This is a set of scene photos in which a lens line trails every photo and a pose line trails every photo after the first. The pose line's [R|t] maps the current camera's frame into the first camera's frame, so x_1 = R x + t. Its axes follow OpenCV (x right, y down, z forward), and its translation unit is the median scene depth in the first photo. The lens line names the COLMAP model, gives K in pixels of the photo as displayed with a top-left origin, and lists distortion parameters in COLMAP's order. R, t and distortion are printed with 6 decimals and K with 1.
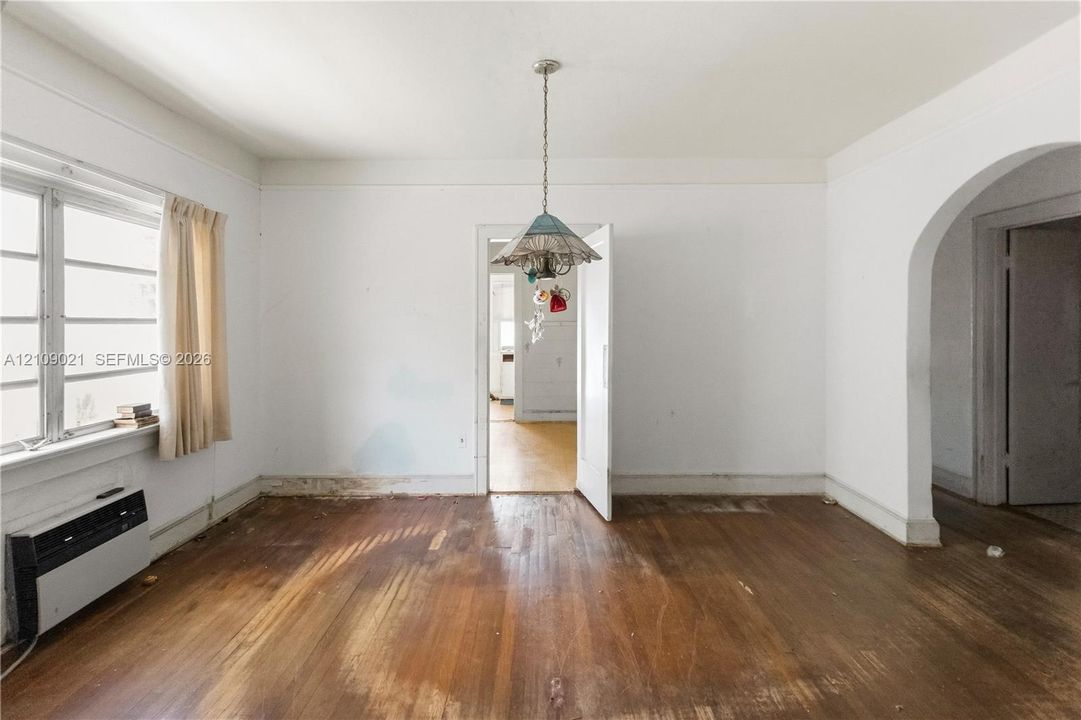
lens RADIAL K [[538.3, 0, 537.2], [0, 538.3, 320.8], [0, 0, 1]] dist [0.015919, -0.000457]
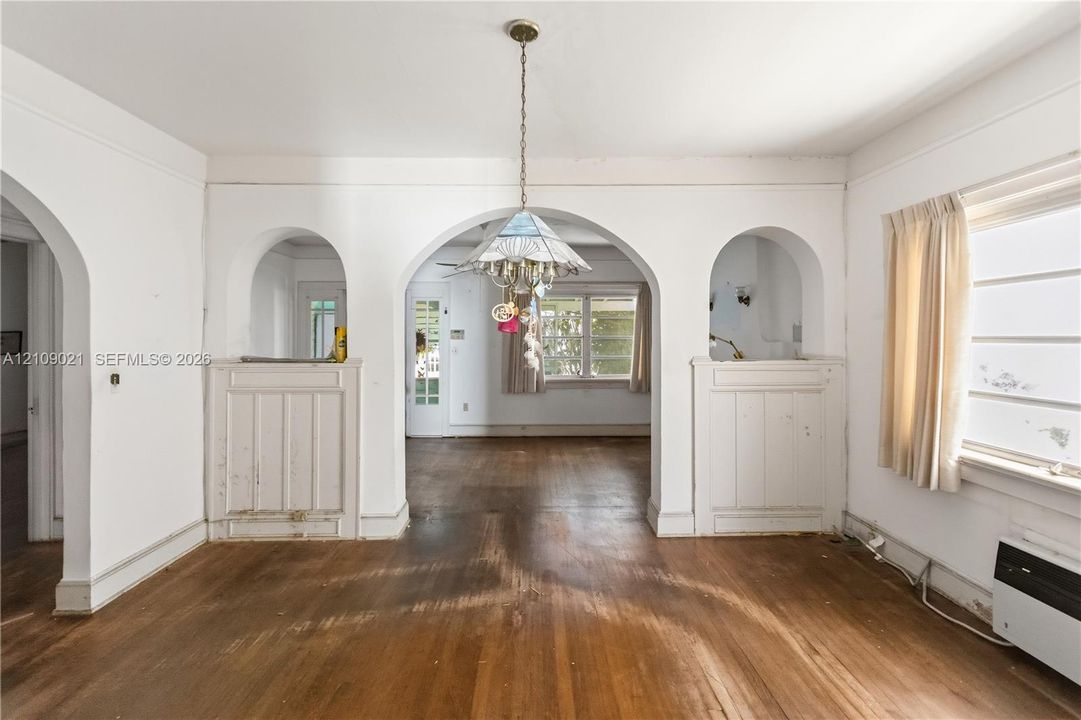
lens RADIAL K [[546.8, 0, 521.9], [0, 546.8, 325.4], [0, 0, 1]] dist [0.002402, 0.000289]
pose [[-0.999931, 0.007606, 0.008974, 0.004866], [0.007430, 0.999783, -0.019465, -0.010623], [-0.009120, -0.019397, -0.999770, 1.497498]]
